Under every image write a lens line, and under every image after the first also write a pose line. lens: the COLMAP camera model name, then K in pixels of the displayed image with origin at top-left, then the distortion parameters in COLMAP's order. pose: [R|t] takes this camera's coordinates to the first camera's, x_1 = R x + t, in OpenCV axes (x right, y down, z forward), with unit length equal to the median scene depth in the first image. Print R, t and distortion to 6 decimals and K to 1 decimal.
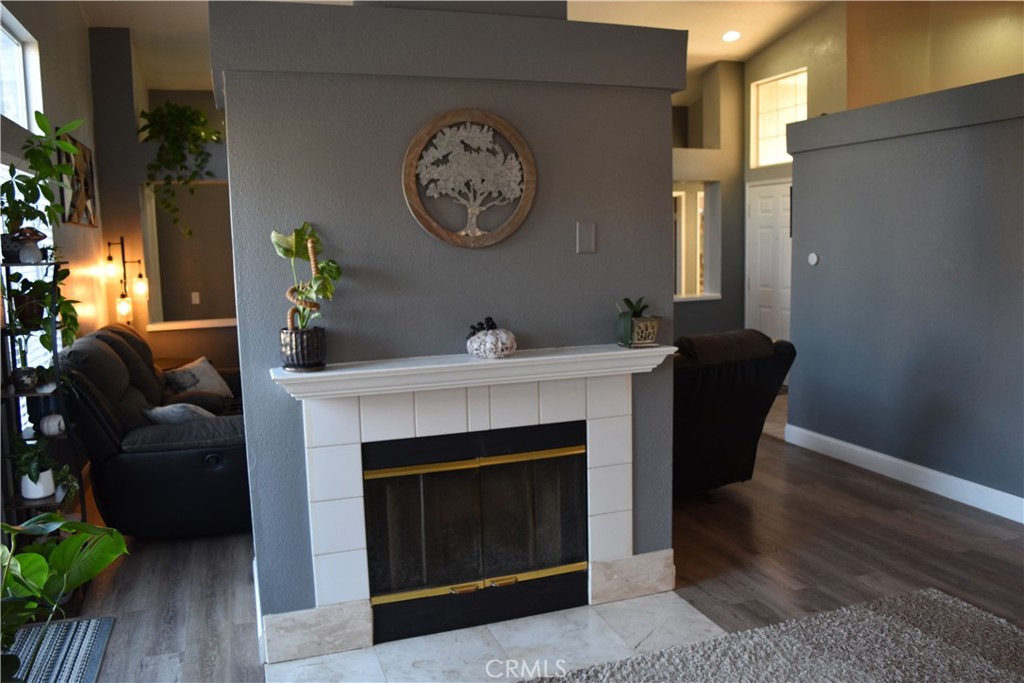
lens RADIAL K [[797.4, 0, 516.7], [0, 797.4, 344.3], [0, 0, 1]] dist [-0.077823, 0.002238]
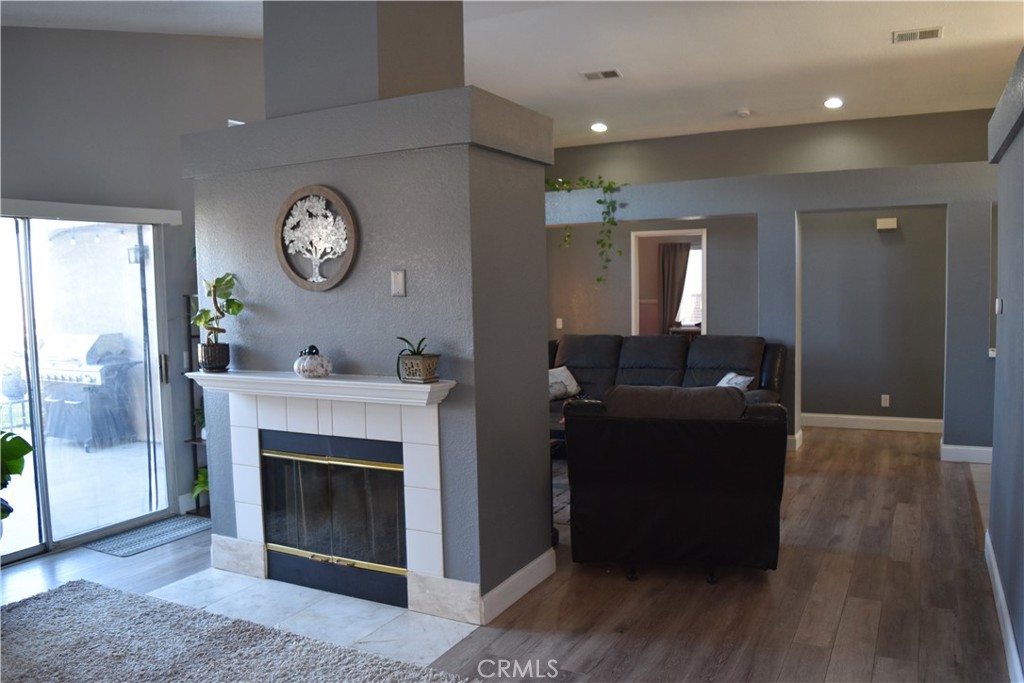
lens RADIAL K [[797.4, 0, 514.4], [0, 797.4, 343.0], [0, 0, 1]] dist [-0.077823, 0.002238]
pose [[0.681719, 0.062660, -0.728926, 1.101862], [-0.089099, 0.996020, 0.002291, -0.069033], [0.726169, 0.063385, 0.684588, 0.356836]]
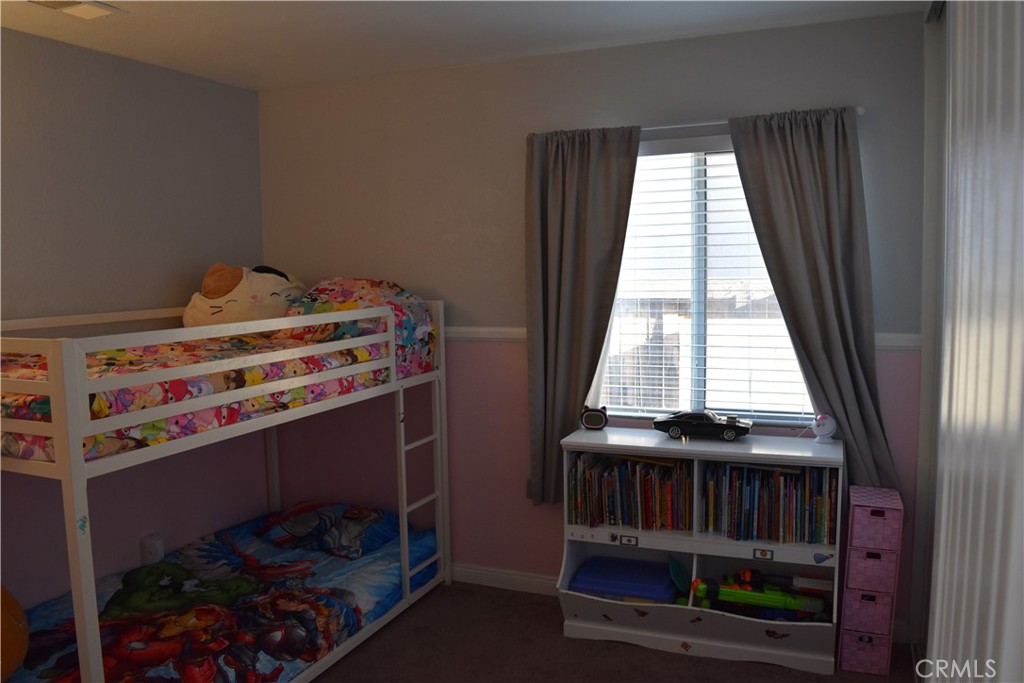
lens RADIAL K [[797.4, 0, 511.7], [0, 797.4, 341.3], [0, 0, 1]] dist [-0.077823, 0.002238]
pose [[0.731629, 0.072851, -0.677799, -0.568689], [-0.084021, 0.996329, 0.016394, -0.341201], [0.676506, 0.044955, 0.735064, 2.746654]]
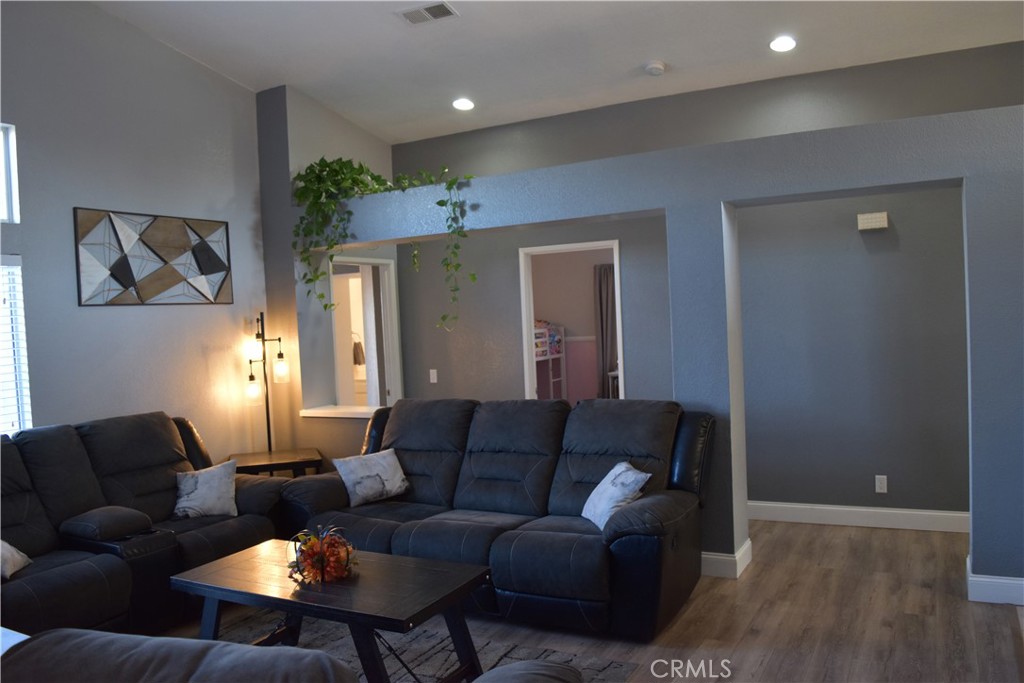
lens RADIAL K [[797.4, 0, 512.1], [0, 797.4, 343.6], [0, 0, 1]] dist [-0.077823, 0.002238]
pose [[0.667365, 0.016785, -0.744542, 0.798638], [-0.062254, 0.997504, -0.033313, -0.185454], [0.742124, 0.068583, 0.666744, 1.255330]]
